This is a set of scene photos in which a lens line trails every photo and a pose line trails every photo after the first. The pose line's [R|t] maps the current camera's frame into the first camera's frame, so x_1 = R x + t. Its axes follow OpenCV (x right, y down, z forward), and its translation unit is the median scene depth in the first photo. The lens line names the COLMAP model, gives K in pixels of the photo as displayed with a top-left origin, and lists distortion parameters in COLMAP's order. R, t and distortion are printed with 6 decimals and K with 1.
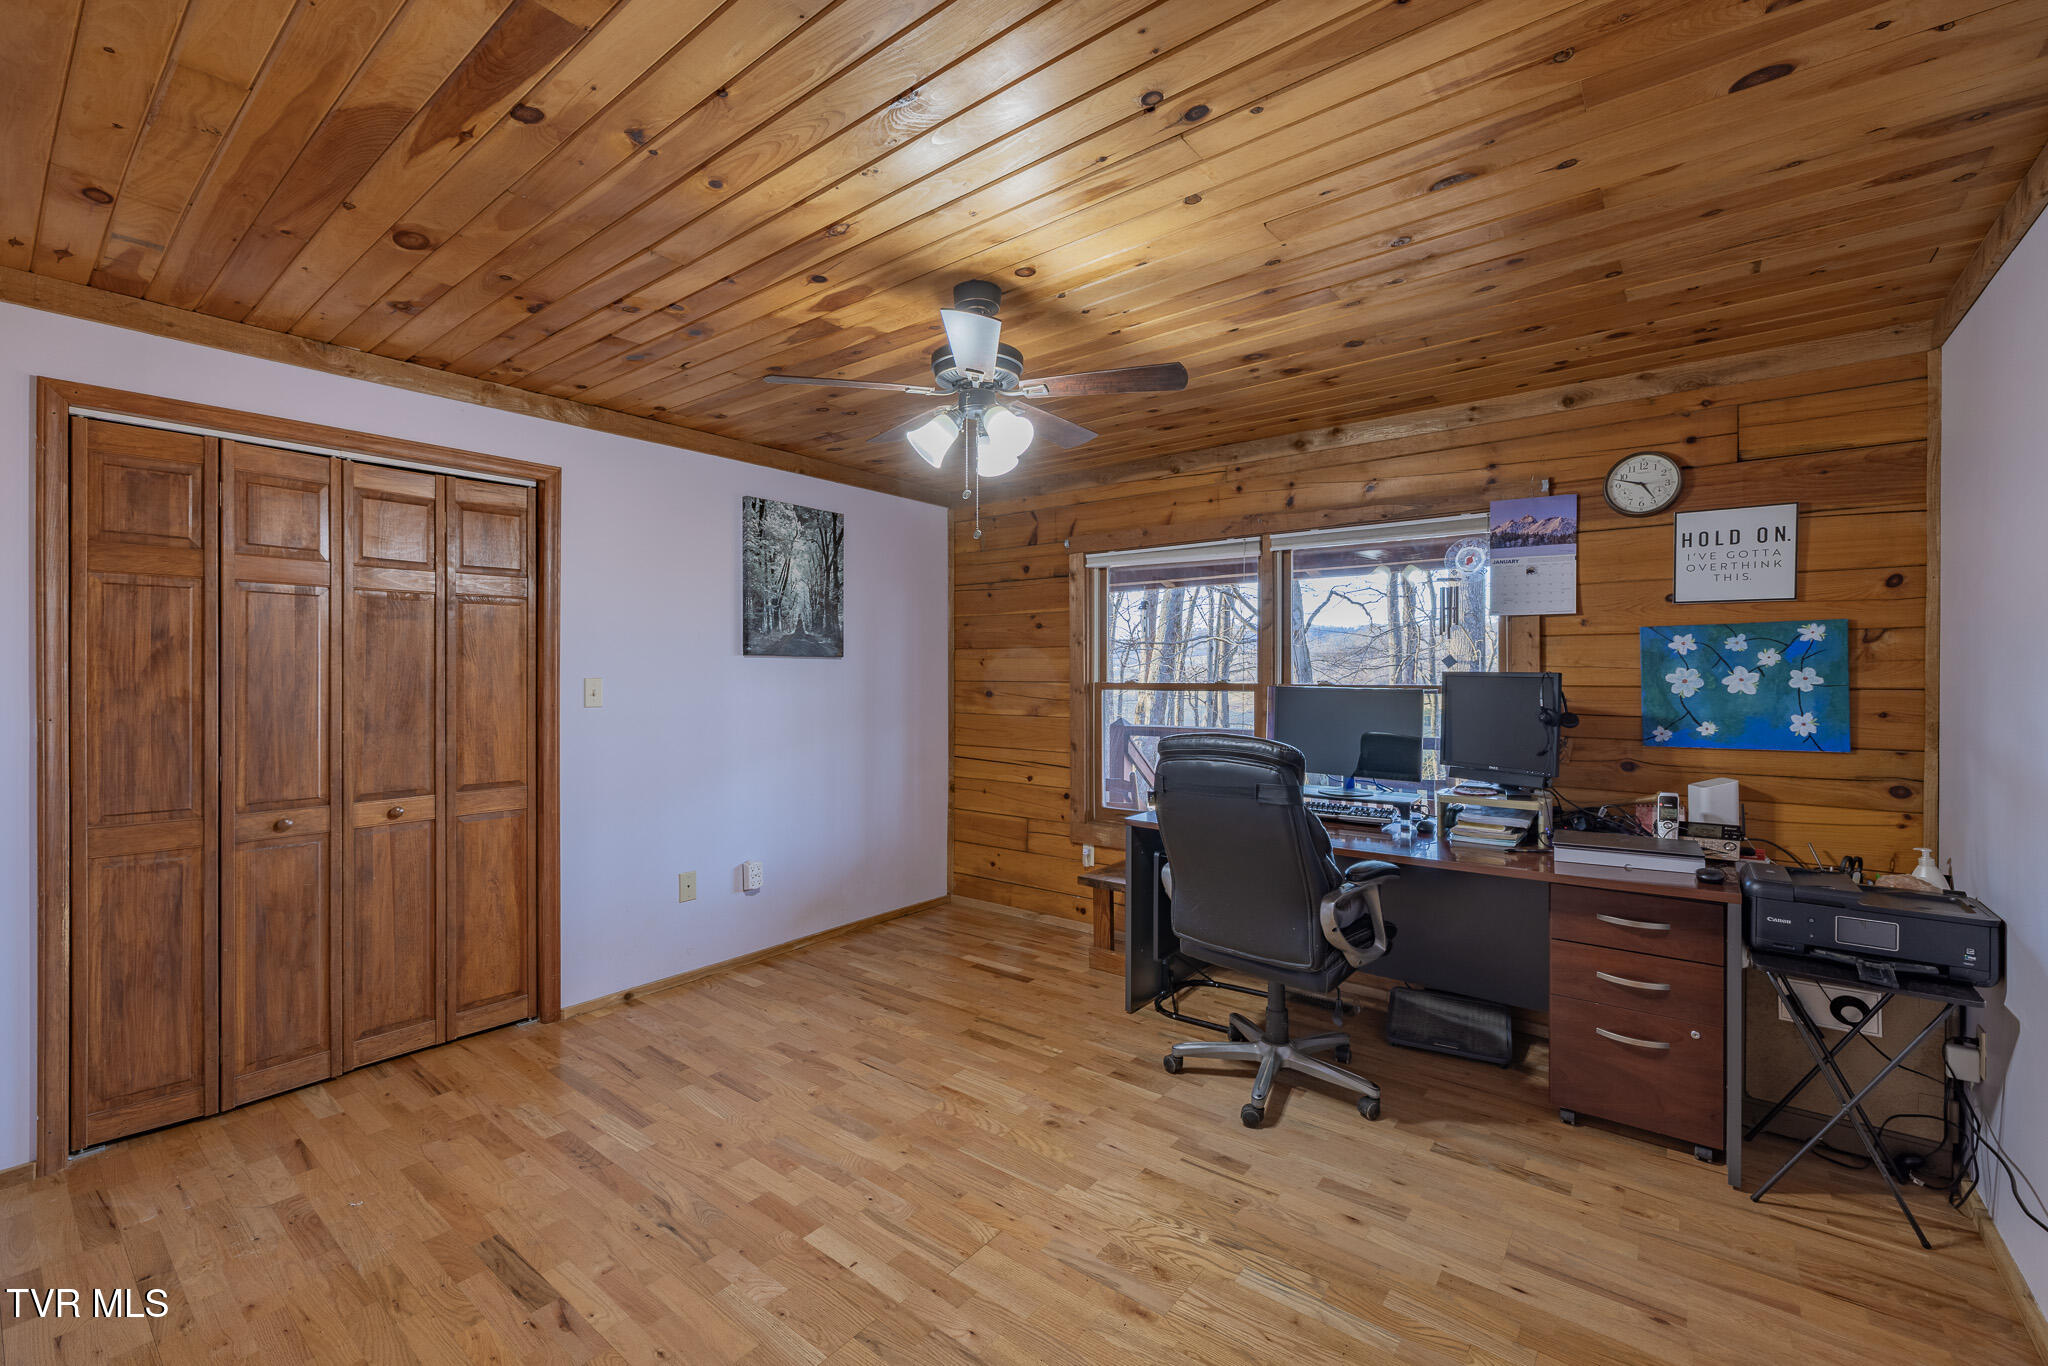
lens RADIAL K [[852.2, 0, 1016.9], [0, 852.2, 664.9], [0, 0, 1]] dist [-0.001206, -0.000096]
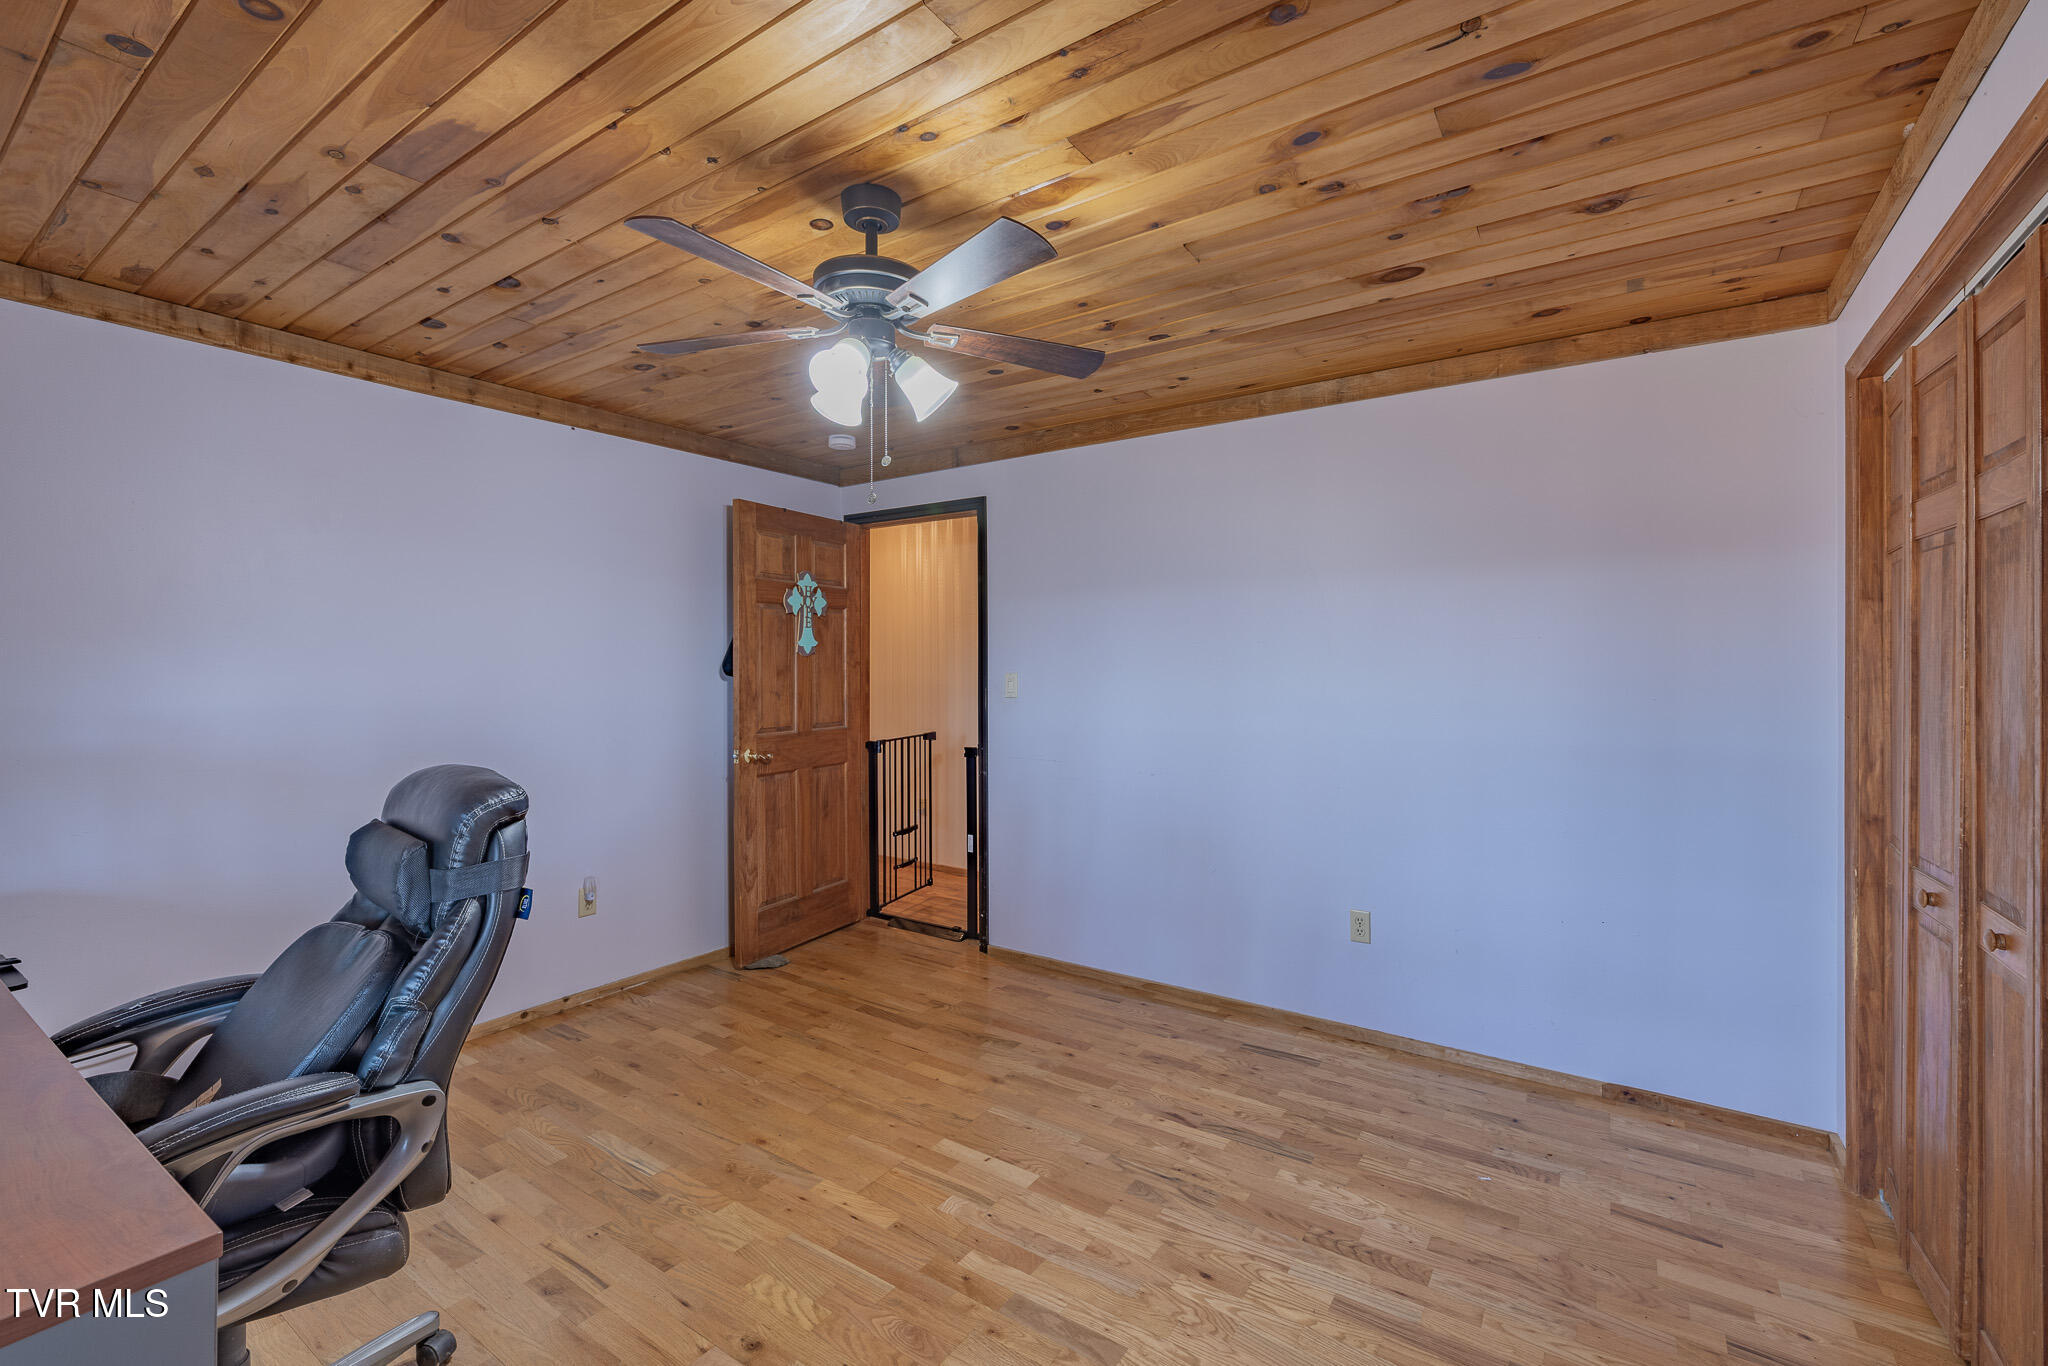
lens RADIAL K [[865.8, 0, 1049.6], [0, 865.8, 677.5], [0, 0, 1]] dist [-0.000222, 0.000000]
pose [[-0.996407, 0.002563, -0.084661, -0.131360], [0.002652, 0.999996, -0.000941, 0.016638], [0.084658, -0.001162, -0.996409, 1.650897]]
